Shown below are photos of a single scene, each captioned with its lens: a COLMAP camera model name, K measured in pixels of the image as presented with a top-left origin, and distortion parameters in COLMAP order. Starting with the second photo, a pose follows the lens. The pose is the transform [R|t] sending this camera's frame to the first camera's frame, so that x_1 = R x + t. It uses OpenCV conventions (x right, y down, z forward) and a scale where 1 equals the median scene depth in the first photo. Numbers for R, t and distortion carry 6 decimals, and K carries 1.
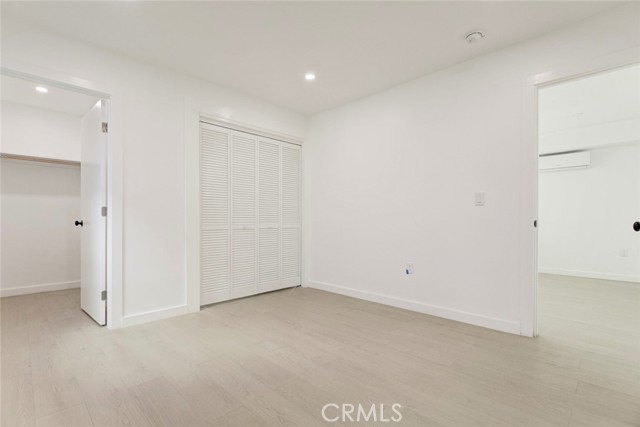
lens RADIAL K [[299.0, 0, 319.1], [0, 299.0, 220.2], [0, 0, 1]] dist [0.001433, 0.000226]
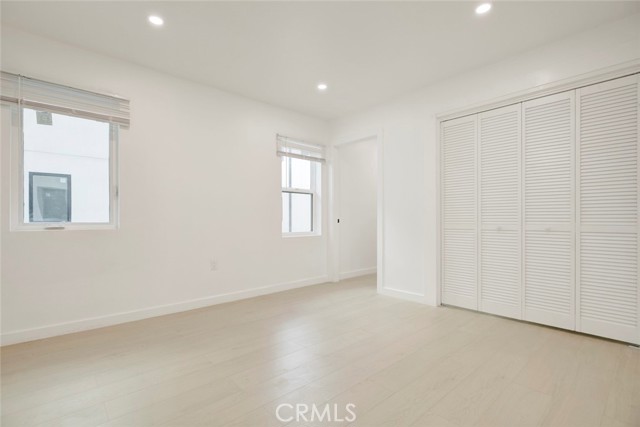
lens RADIAL K [[299.0, 0, 319.1], [0, 299.0, 220.2], [0, 0, 1]] dist [0.001433, 0.000226]
pose [[-0.041184, 0.000221, -0.999152, 0.648339], [0.002493, 0.999997, 0.000118, 0.003239], [0.999148, -0.002486, -0.041184, 0.637625]]
